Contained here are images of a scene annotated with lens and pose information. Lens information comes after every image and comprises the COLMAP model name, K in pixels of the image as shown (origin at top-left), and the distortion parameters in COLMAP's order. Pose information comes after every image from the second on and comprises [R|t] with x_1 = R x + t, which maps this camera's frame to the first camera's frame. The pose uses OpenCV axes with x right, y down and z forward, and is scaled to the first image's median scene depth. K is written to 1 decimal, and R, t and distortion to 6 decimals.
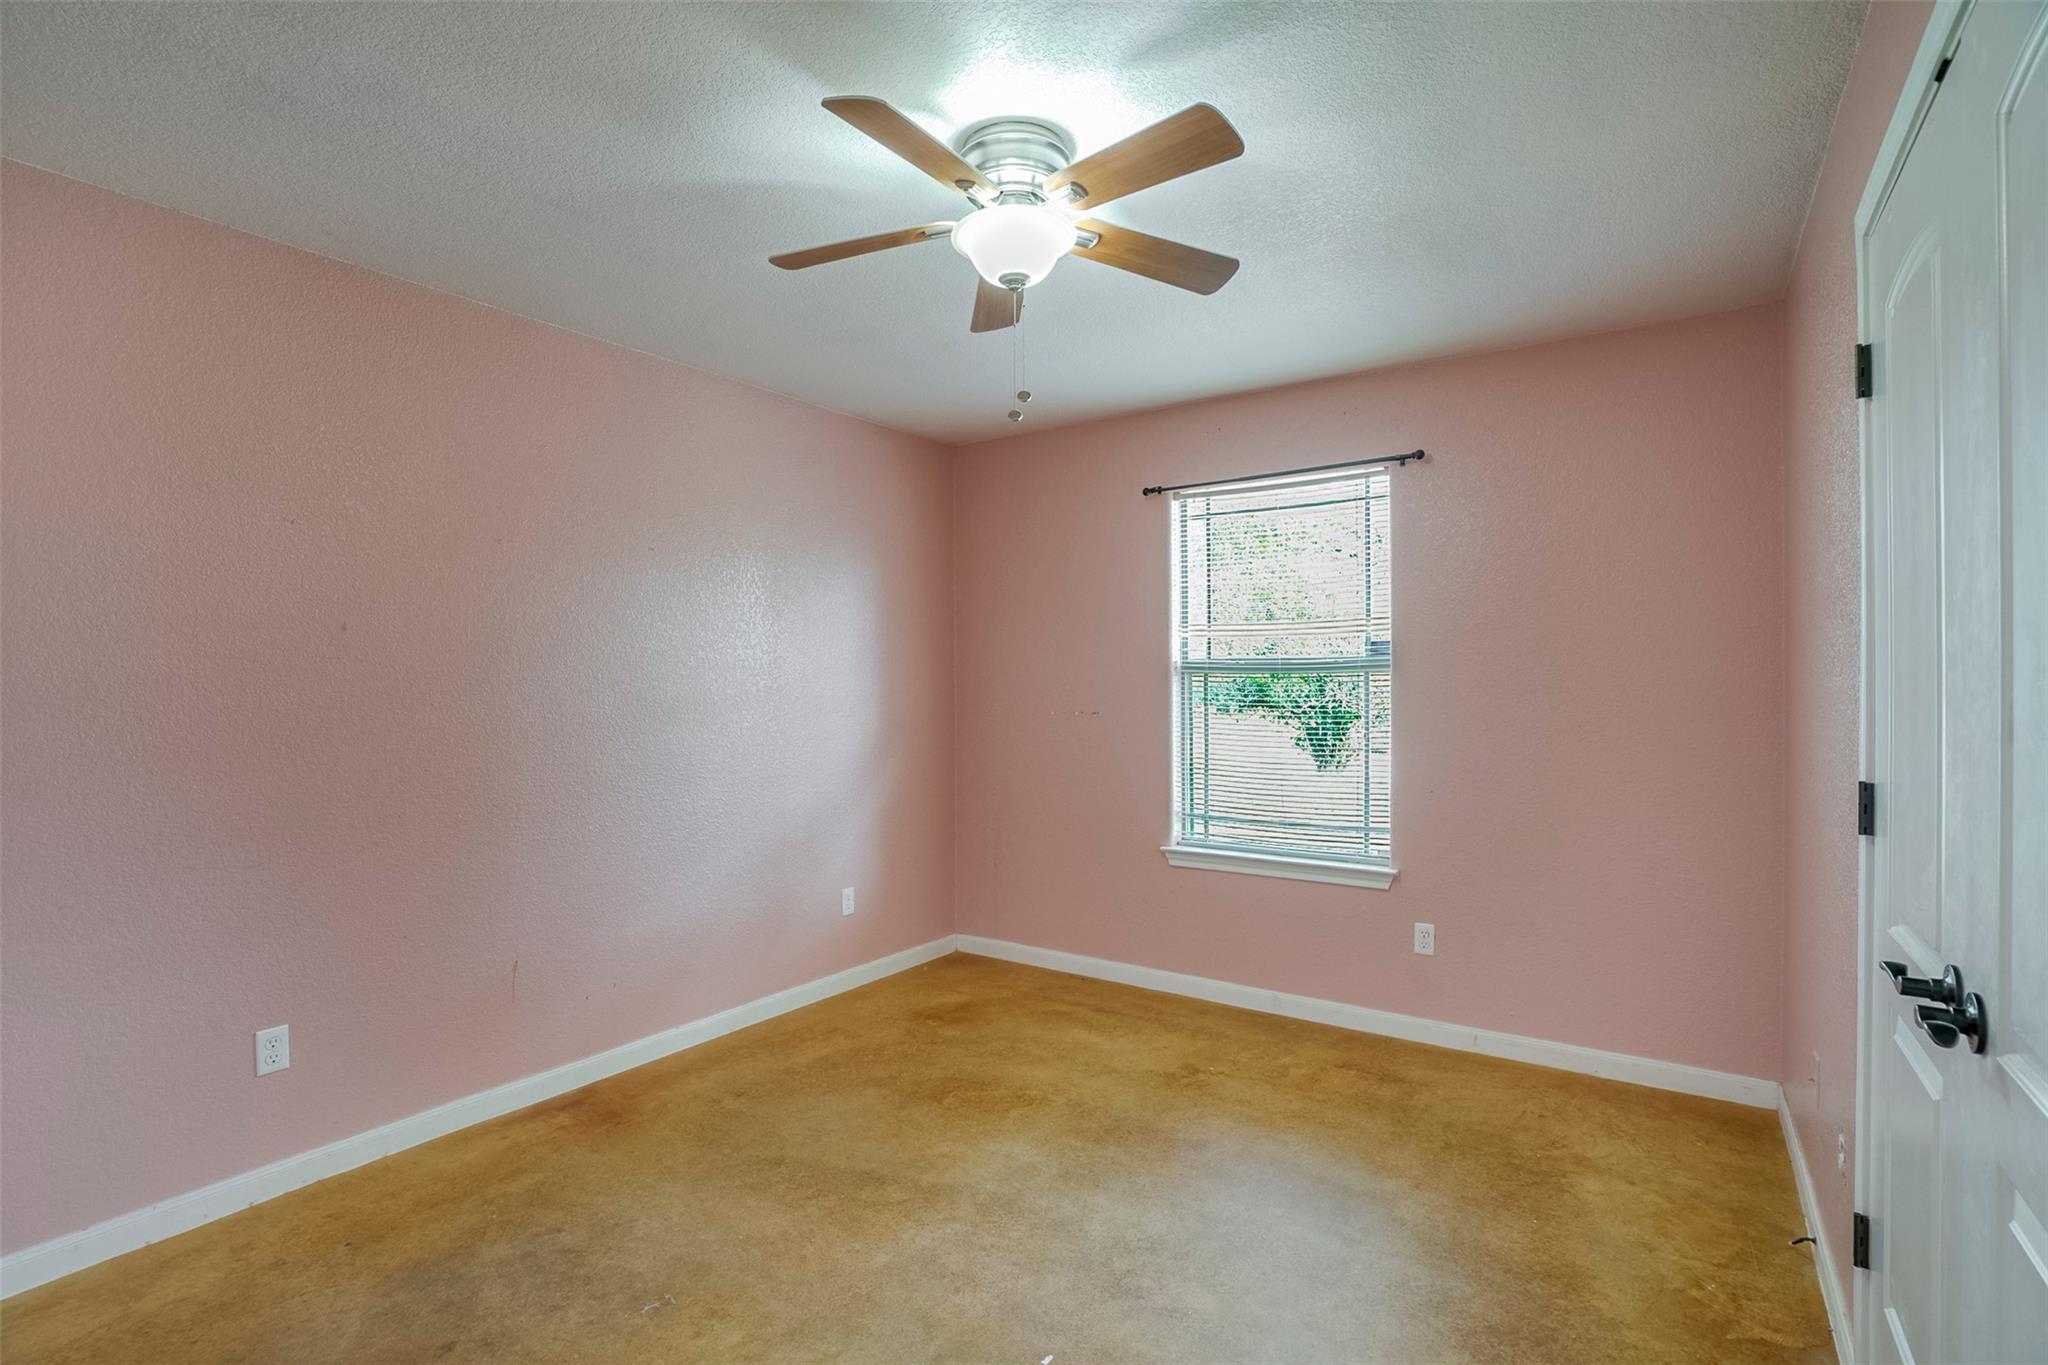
lens RADIAL K [[960.4, 0, 1014.3], [0, 960.4, 675.4], [0, 0, 1]] dist [-0.052568, 0.021967]
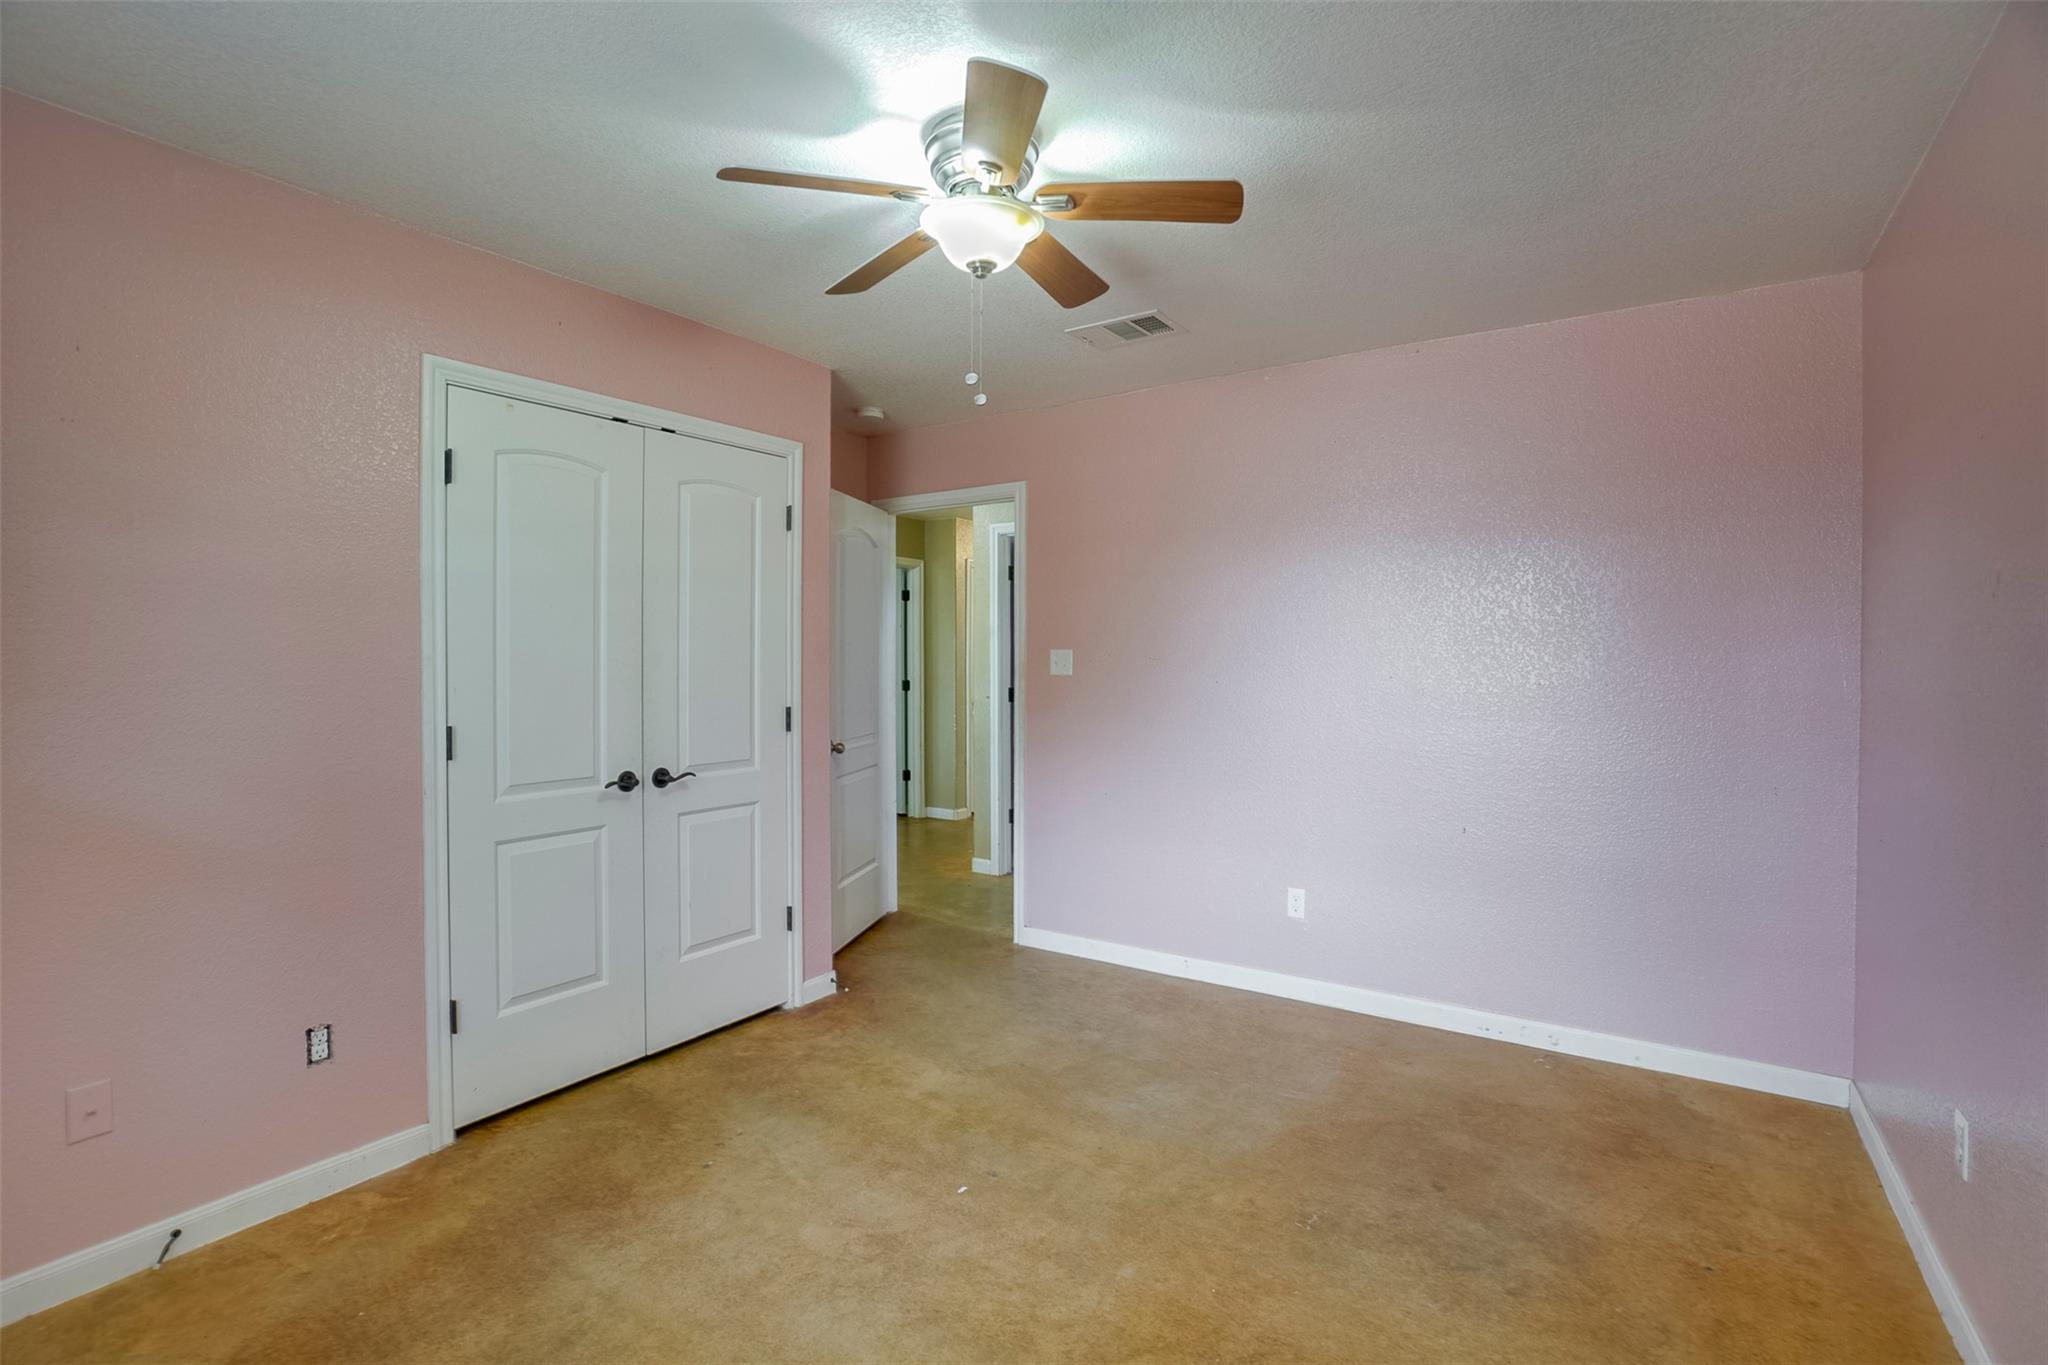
lens RADIAL K [[960.4, 0, 1014.3], [0, 960.4, 675.4], [0, 0, 1]] dist [-0.052568, 0.021967]
pose [[-0.999860, 0.006407, -0.015452, -0.017078], [0.006186, 0.999879, 0.014250, 0.006591], [0.015541, 0.014152, -0.999779, 1.951574]]
